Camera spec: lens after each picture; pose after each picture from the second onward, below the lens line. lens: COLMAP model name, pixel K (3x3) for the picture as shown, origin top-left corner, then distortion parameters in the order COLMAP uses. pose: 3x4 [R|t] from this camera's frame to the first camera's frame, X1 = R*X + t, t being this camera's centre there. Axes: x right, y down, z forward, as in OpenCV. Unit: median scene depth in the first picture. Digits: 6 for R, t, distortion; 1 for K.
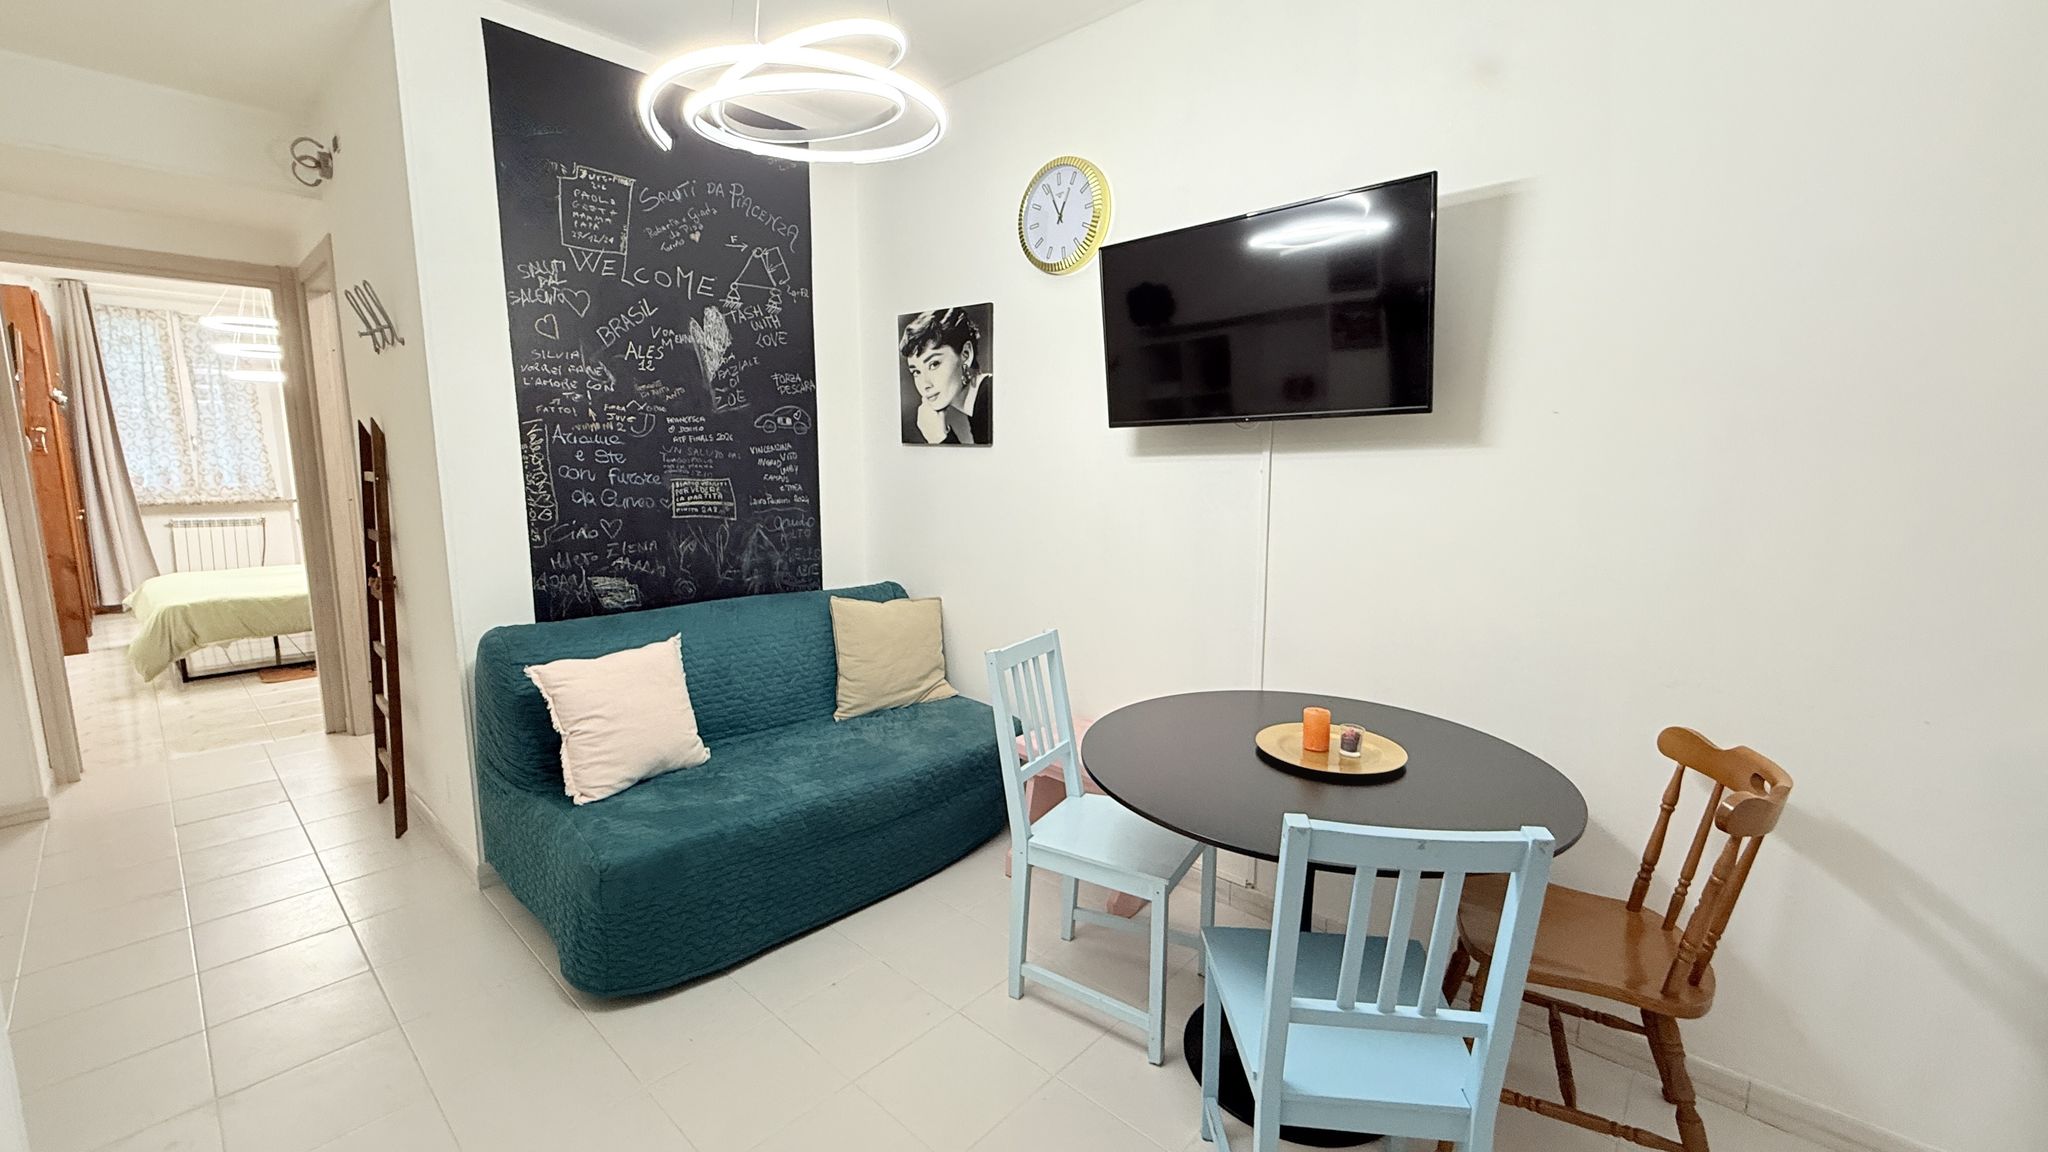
lens RADIAL K [[812.8, 0, 1020.4], [0, 812.8, 572.9], [0, 0, 1]] dist [-0.000903, -0.000163]
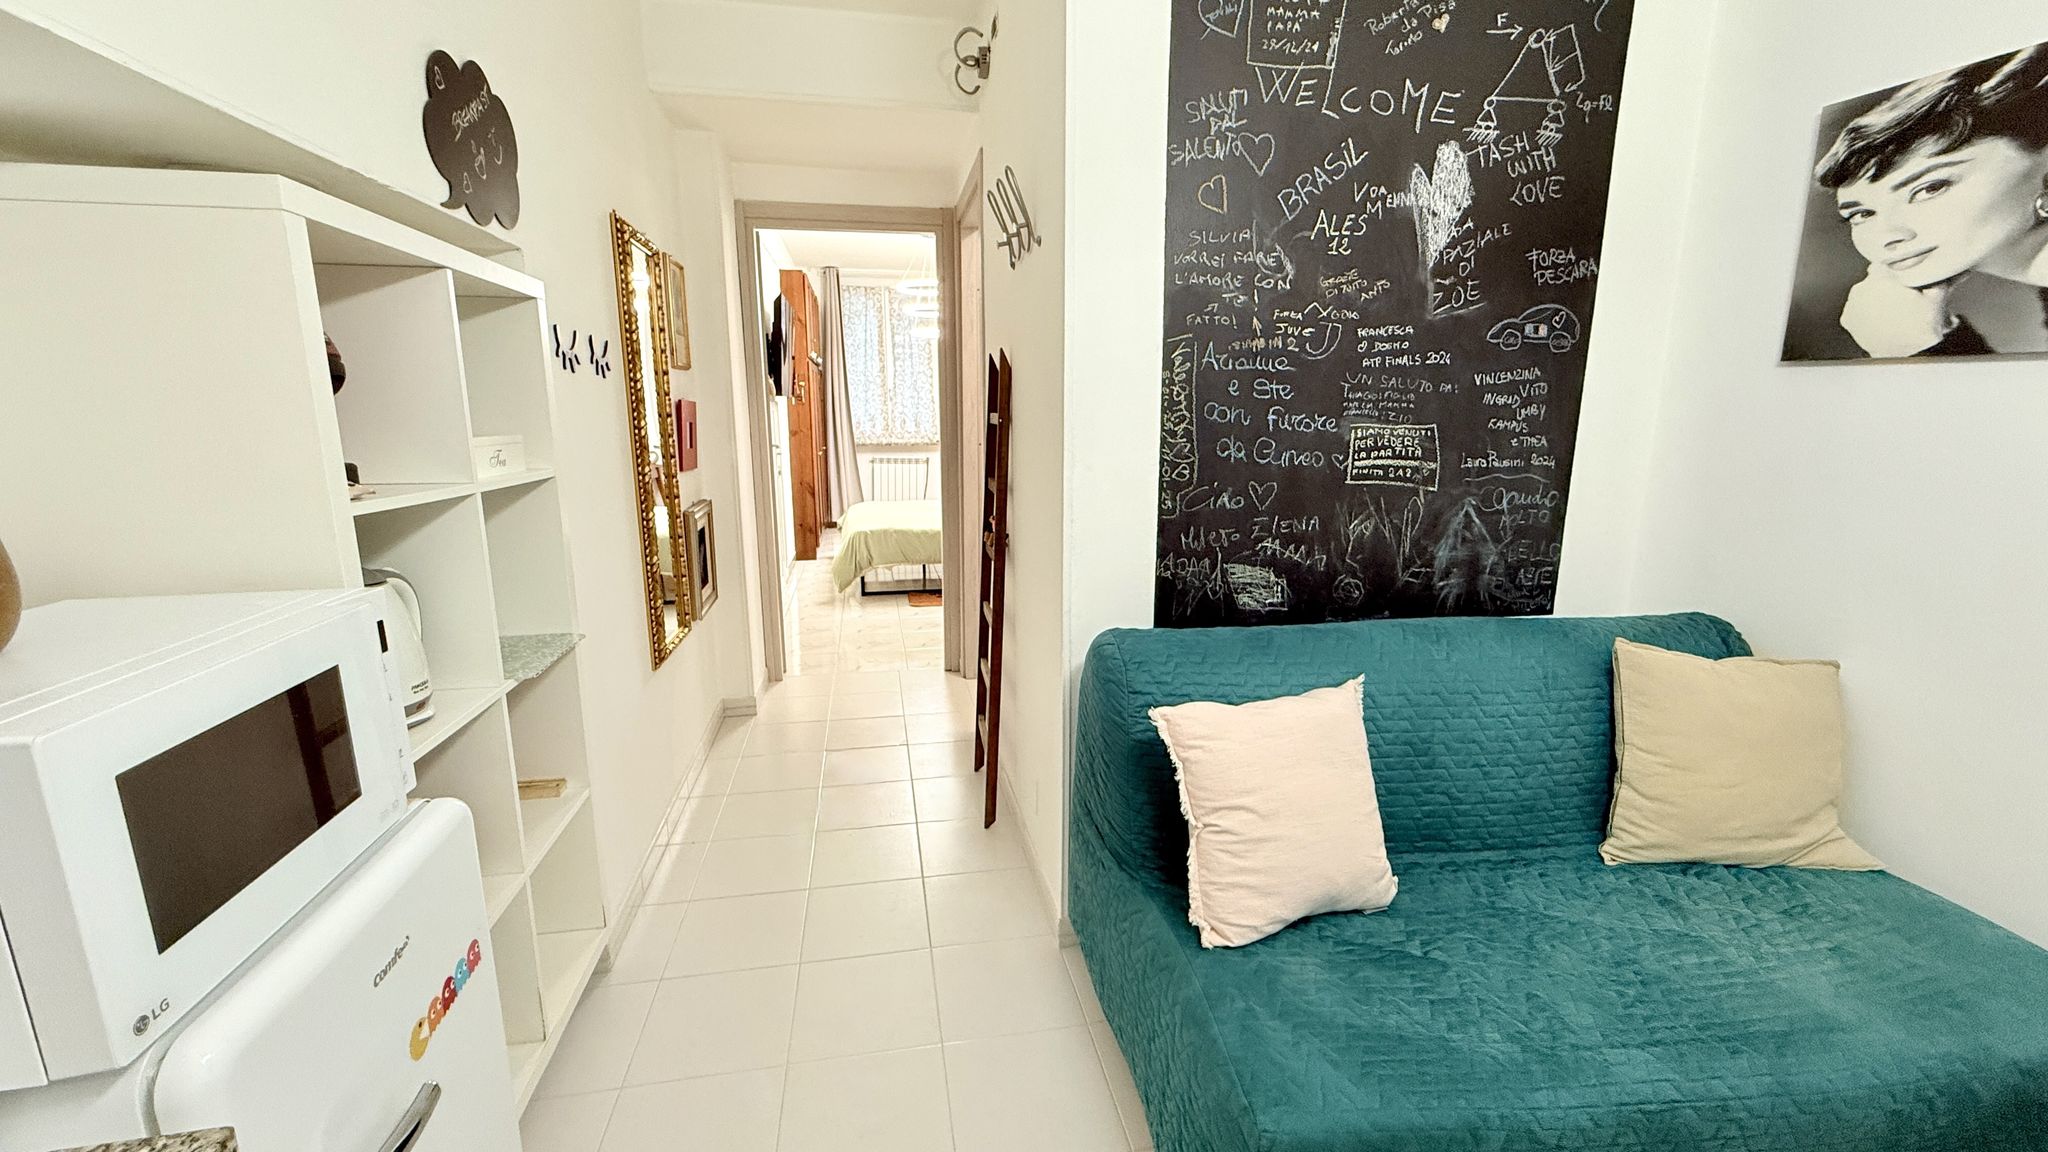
lens RADIAL K [[812.8, 0, 1020.4], [0, 812.8, 572.9], [0, 0, 1]] dist [-0.000903, -0.000163]
pose [[0.795791, 0.117081, -0.594145, -0.219403], [-0.083271, 0.992969, 0.084140, -0.026851], [0.599818, -0.017483, 0.799945, 0.287725]]
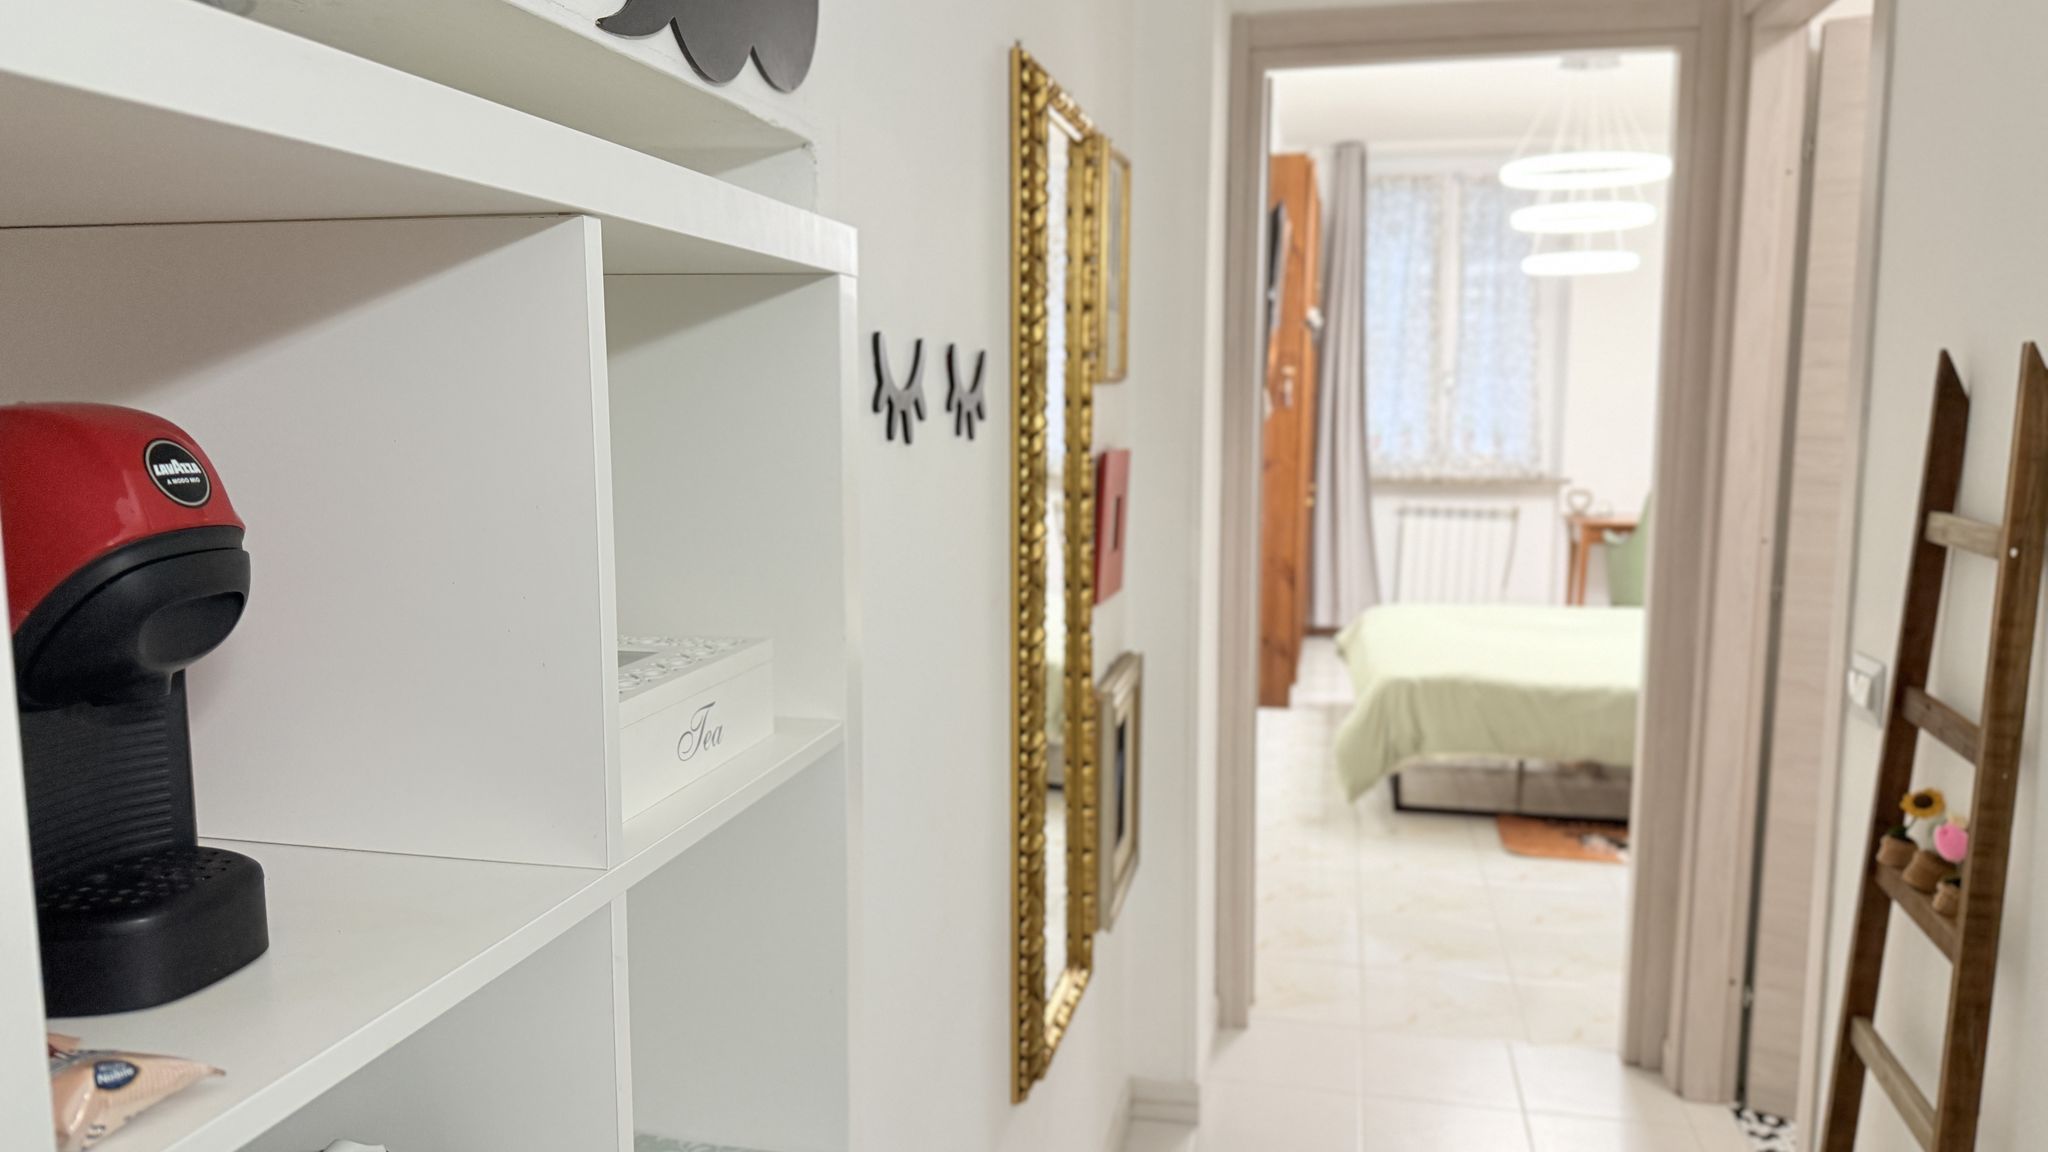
lens RADIAL K [[1435.4, 0, 1032.7], [0, 1435.4, 584.6], [0, 0, 1]] dist [0.111900, -0.183417]
pose [[0.498969, 0.114386, -0.859038, -0.459817], [-0.121334, 0.990708, 0.061442, -0.083050], [0.858084, 0.073573, 0.508212, 0.387846]]
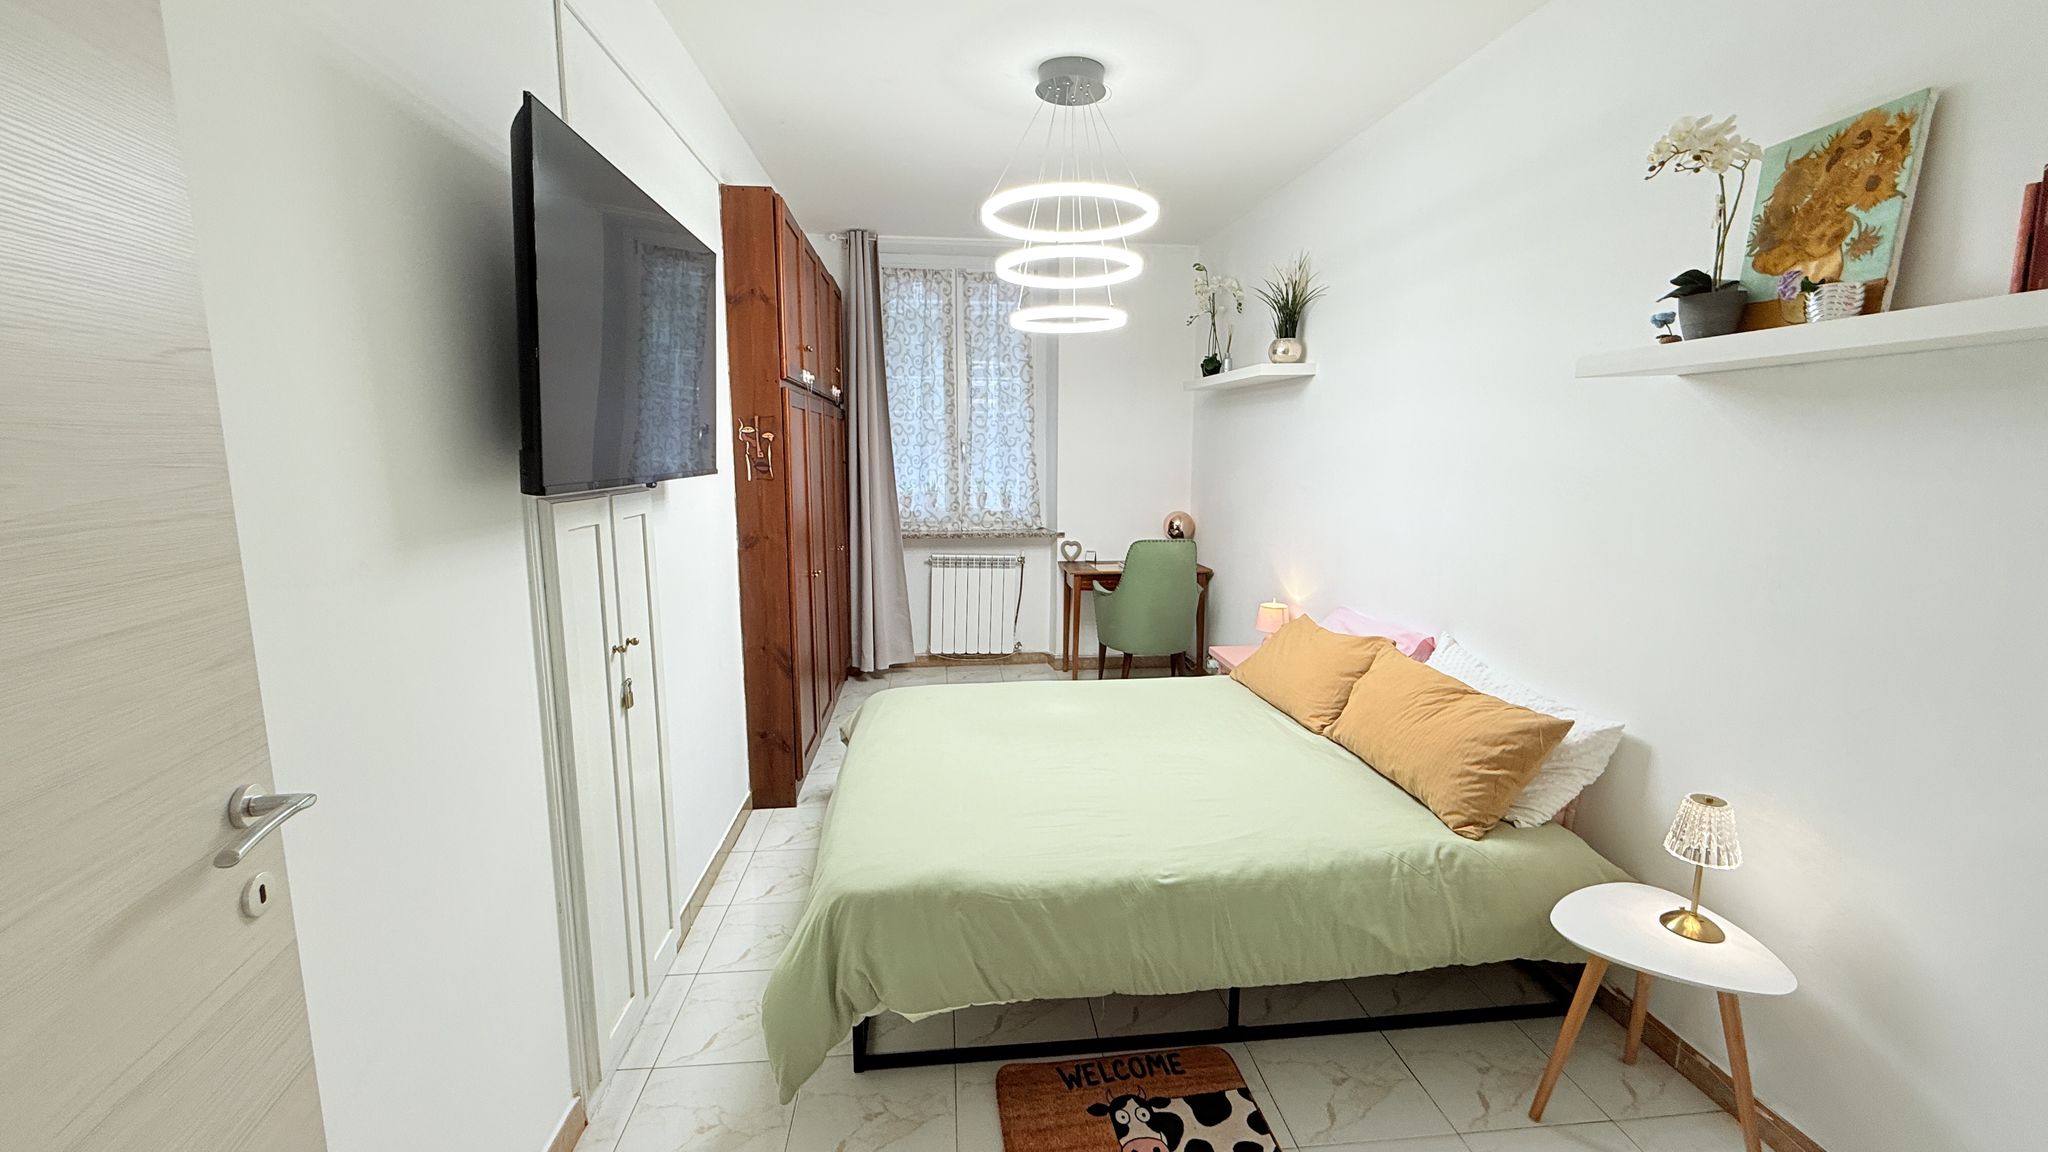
lens RADIAL K [[812.8, 0, 1020.4], [0, 812.8, 572.9], [0, 0, 1]] dist [-0.000903, -0.000163]
pose [[0.739693, 0.098395, -0.665713, -1.112323], [-0.095669, 0.994581, 0.040702, -0.198490], [0.666110, 0.033581, 0.745097, 1.137672]]
